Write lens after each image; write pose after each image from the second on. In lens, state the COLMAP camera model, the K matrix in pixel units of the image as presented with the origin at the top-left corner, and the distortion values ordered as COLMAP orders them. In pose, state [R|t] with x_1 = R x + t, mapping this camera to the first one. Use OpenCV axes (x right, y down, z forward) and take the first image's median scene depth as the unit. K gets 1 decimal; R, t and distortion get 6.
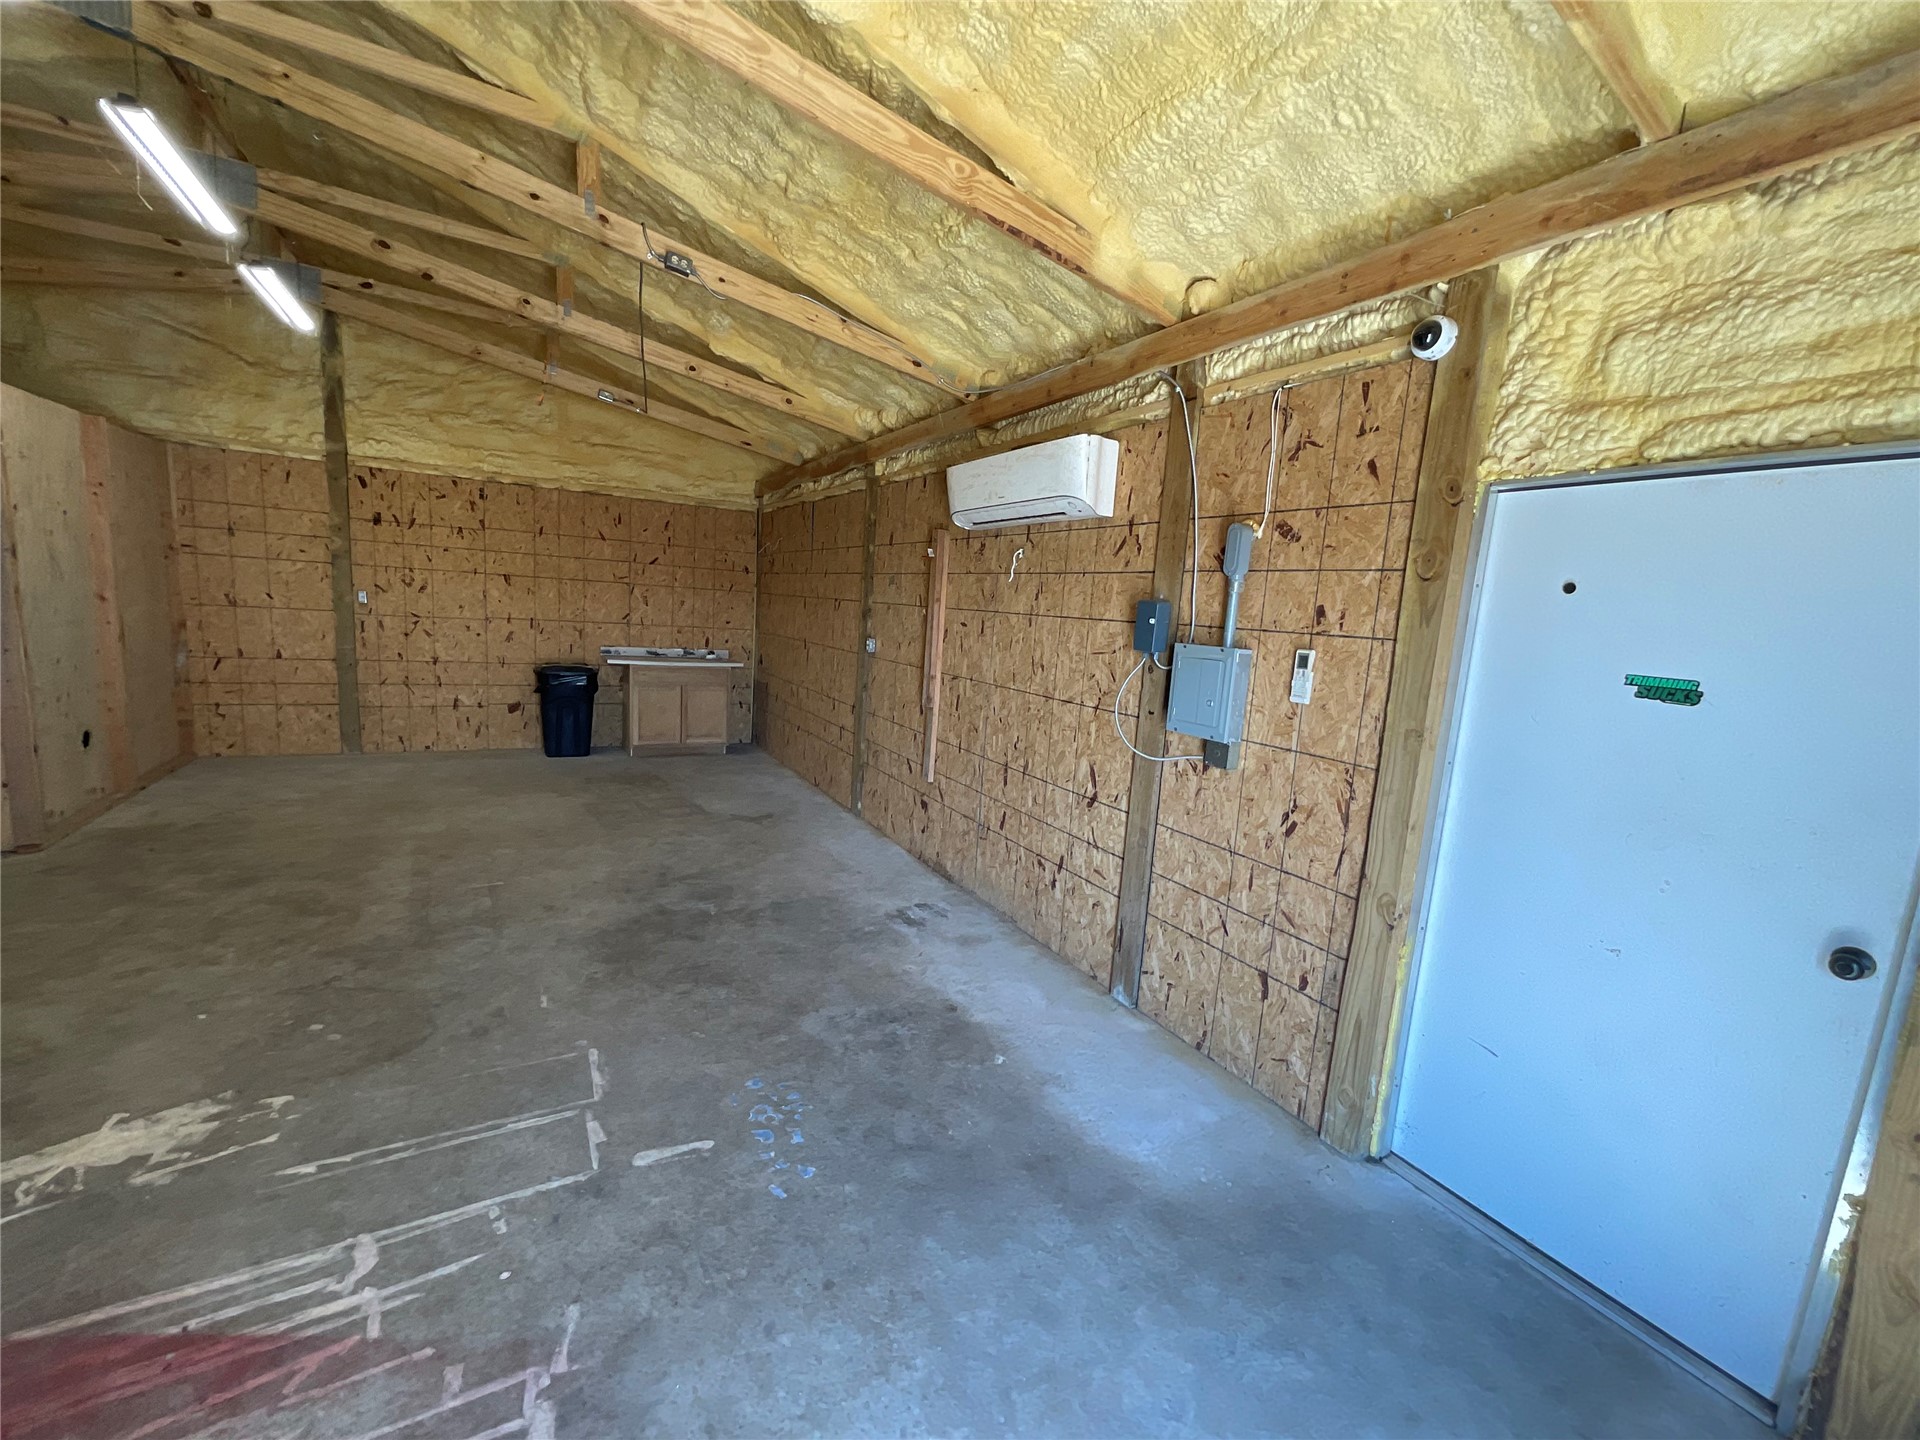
lens RADIAL K [[777.8, 0, 958.4], [0, 777.8, 720.1], [0, 0, 1]] dist [0.001222, 0.000071]
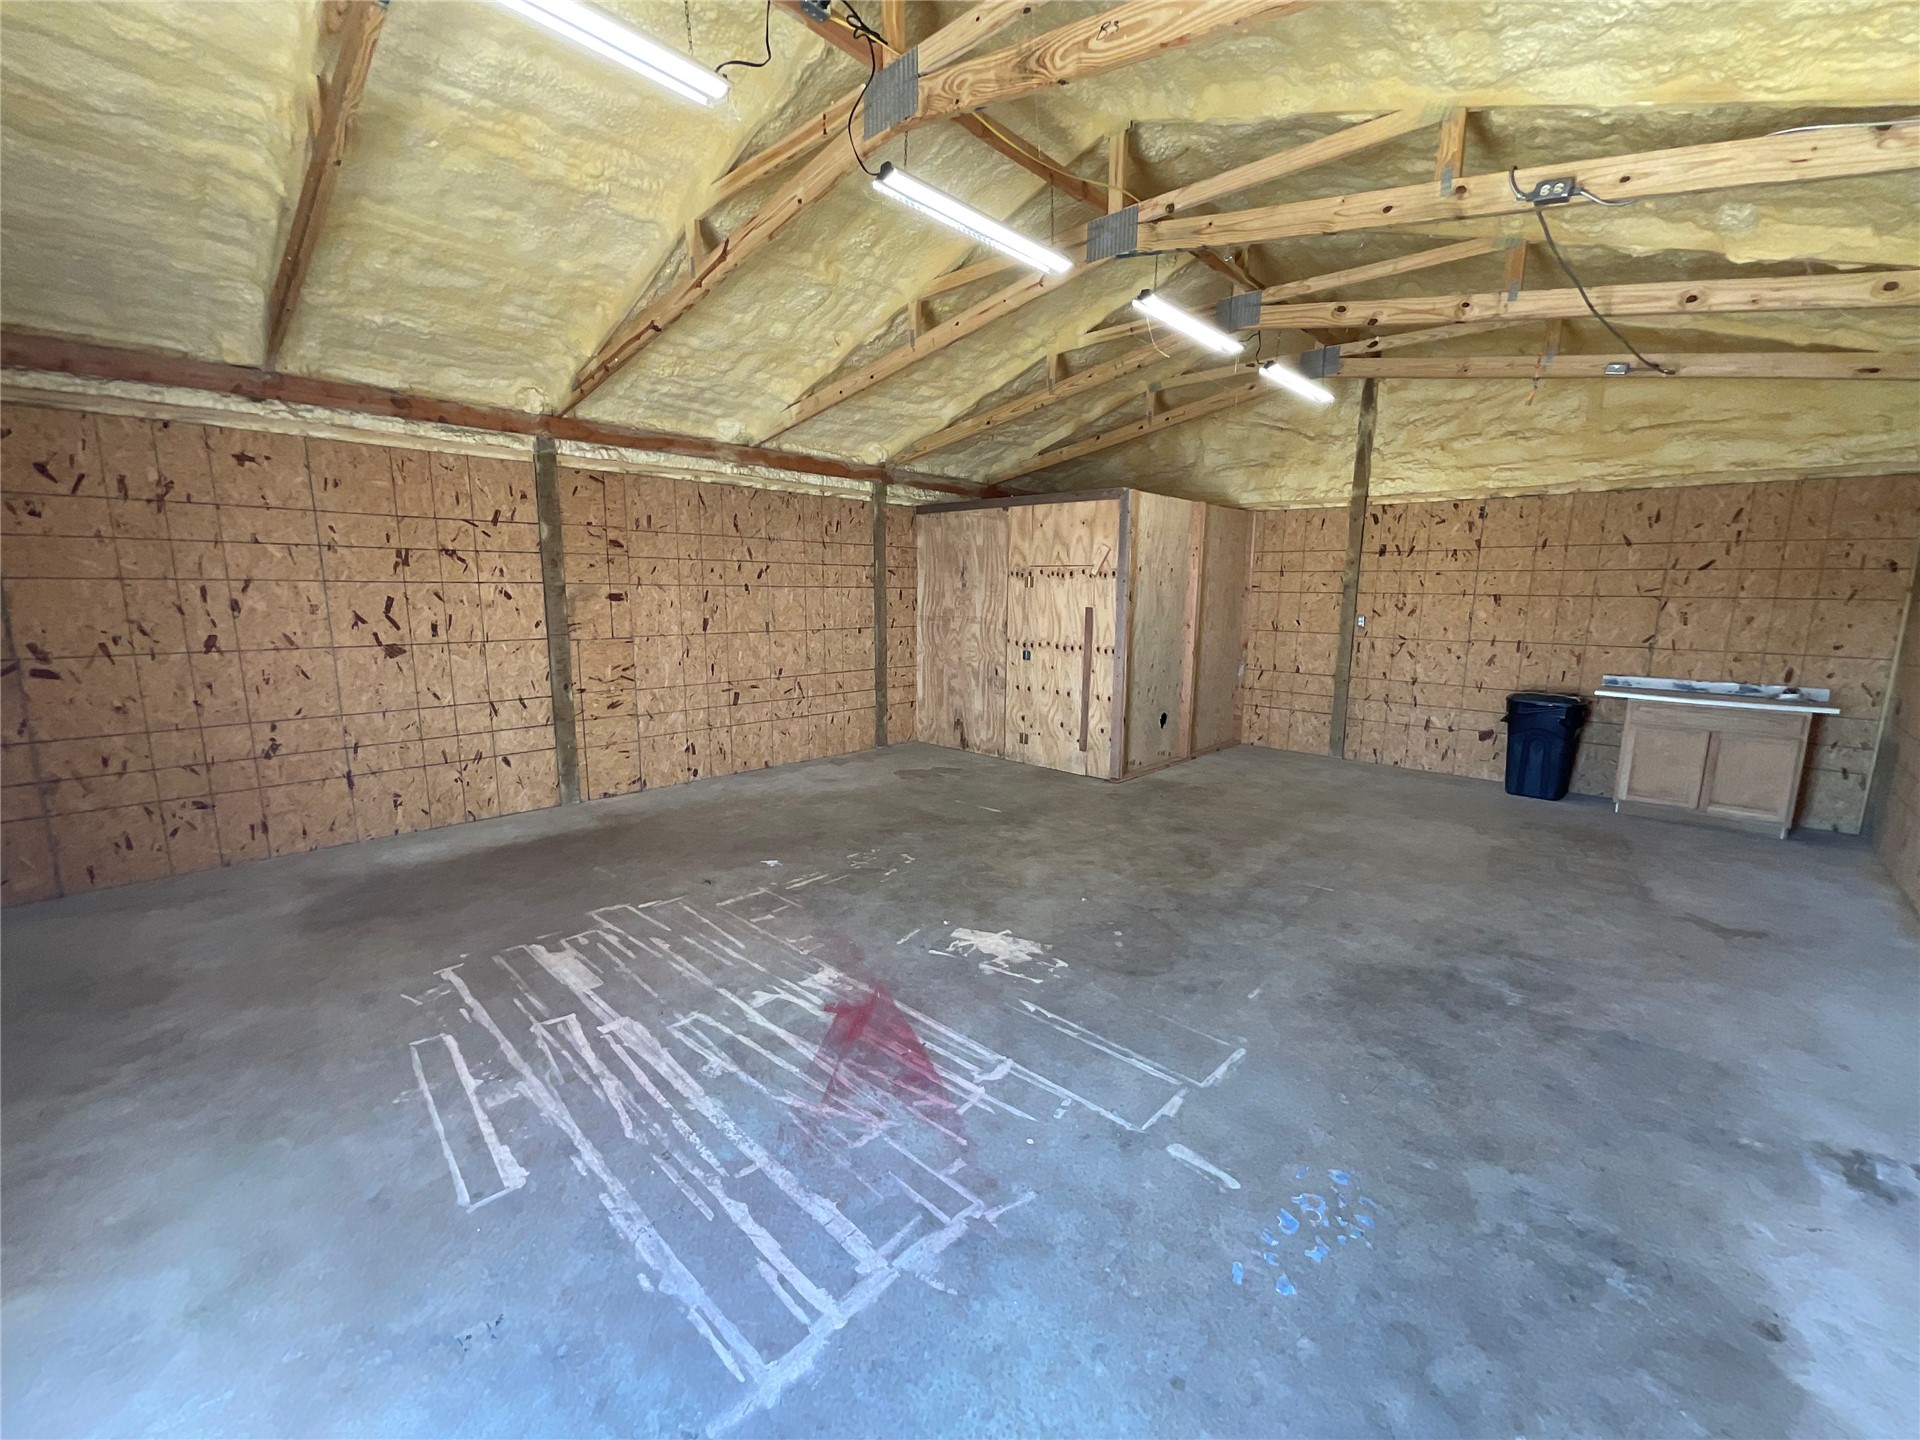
lens RADIAL K [[777.8, 0, 959.1], [0, 777.8, 720.3], [0, 0, 1]] dist [0.001222, 0.000071]
pose [[0.299851, 0.094895, -0.949255, 0.277000], [-0.130562, 0.989760, 0.057702, -0.011471], [0.945009, 0.106634, 0.309170, 0.227698]]
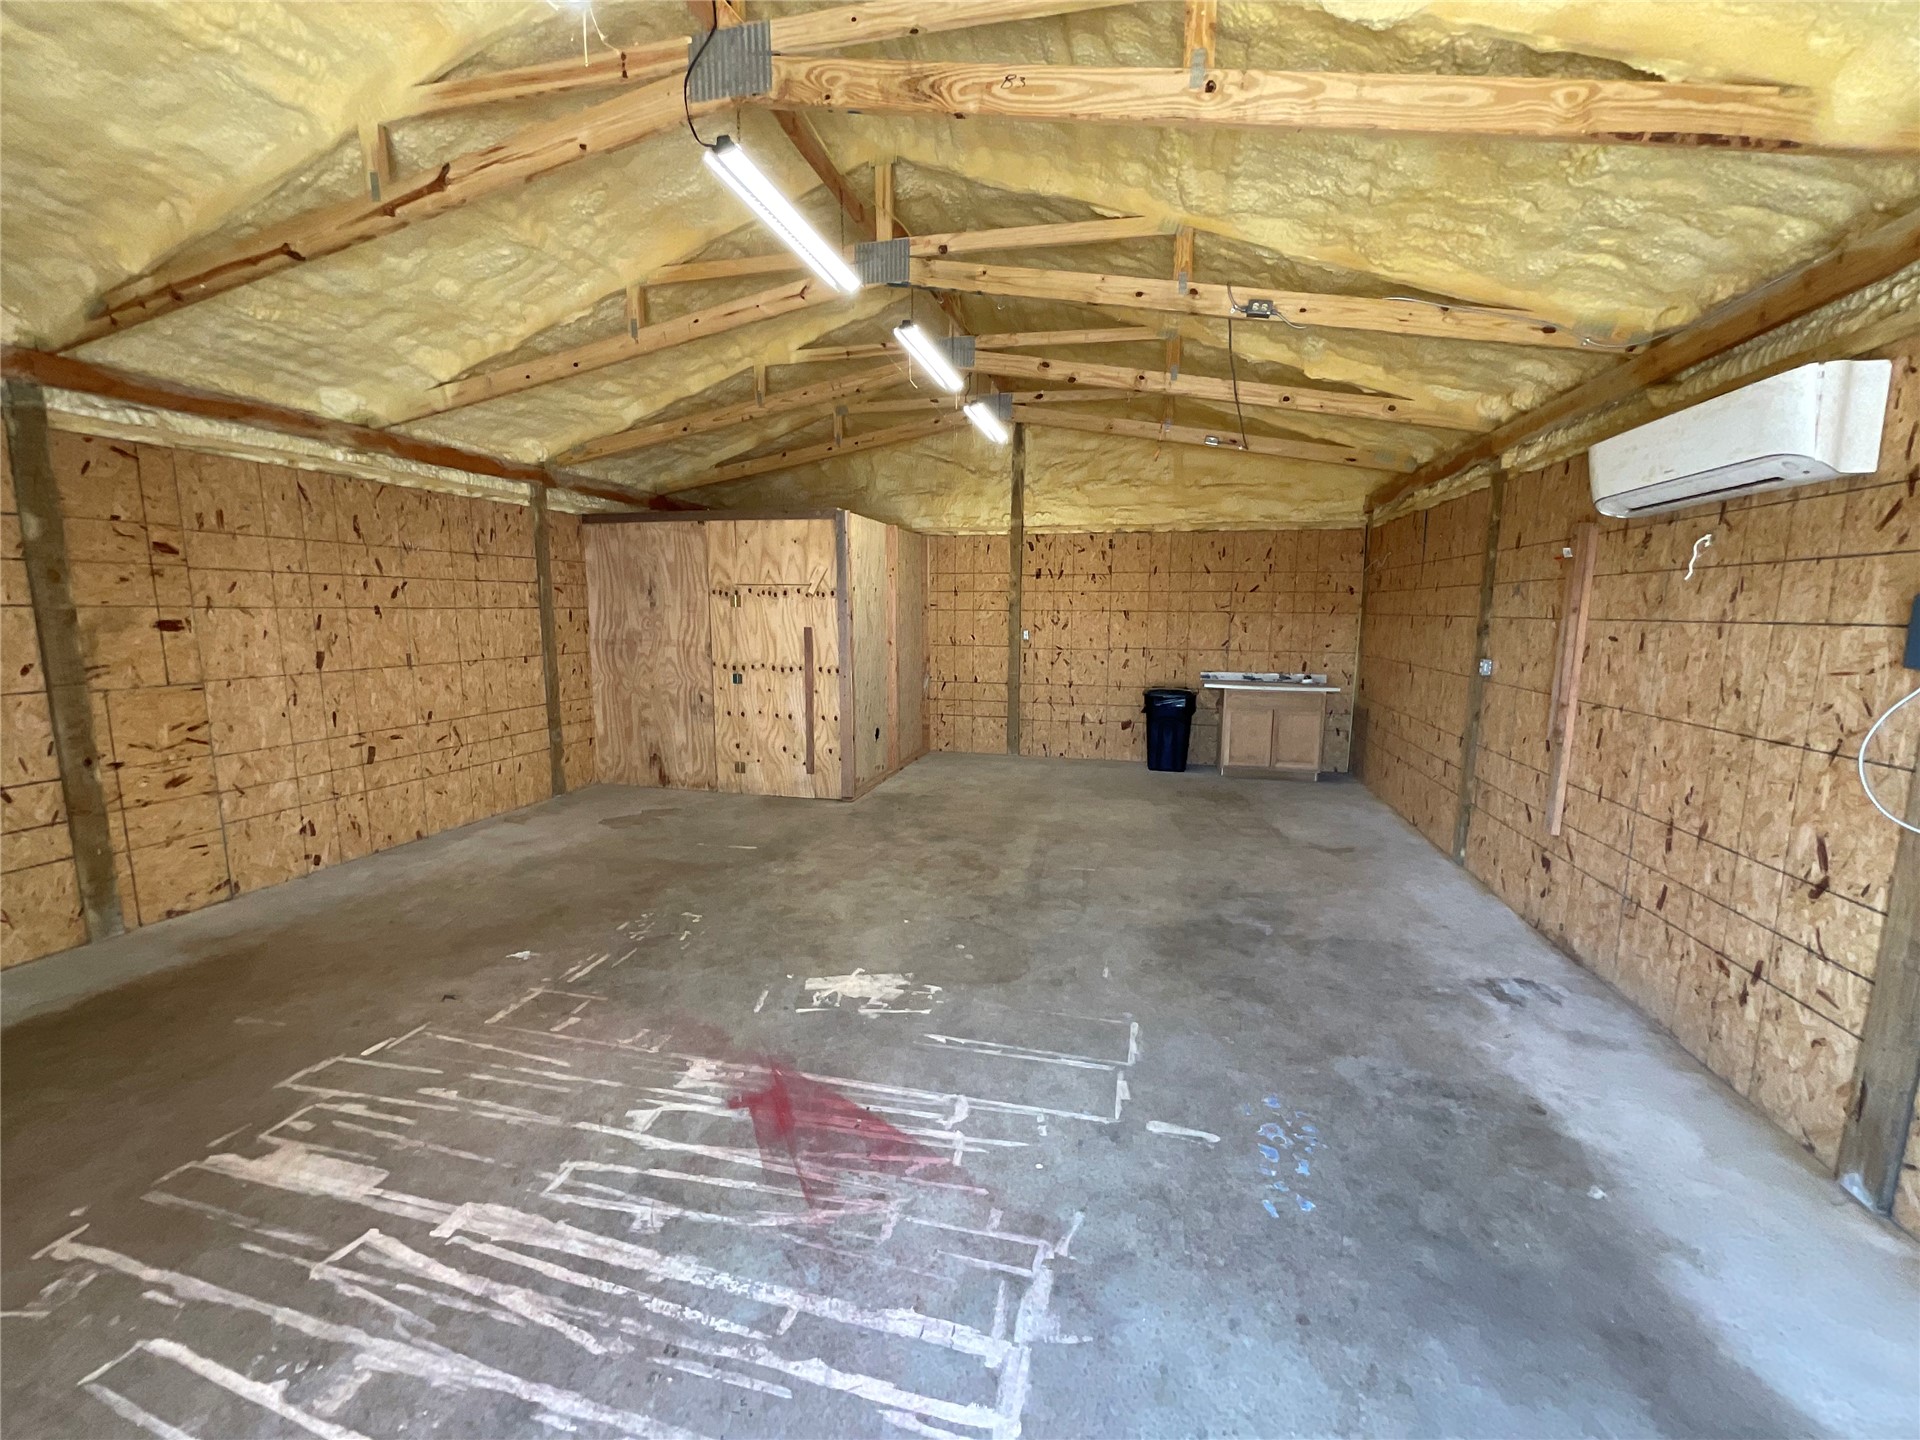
lens RADIAL K [[777.8, 0, 963.5], [0, 777.8, 720.3], [0, 0, 1]] dist [0.001222, 0.000071]
pose [[0.729735, 0.034364, -0.682866, 0.088793], [-0.056649, 0.998341, -0.010297, 0.005366], [0.681379, 0.046198, 0.730471, -0.021980]]
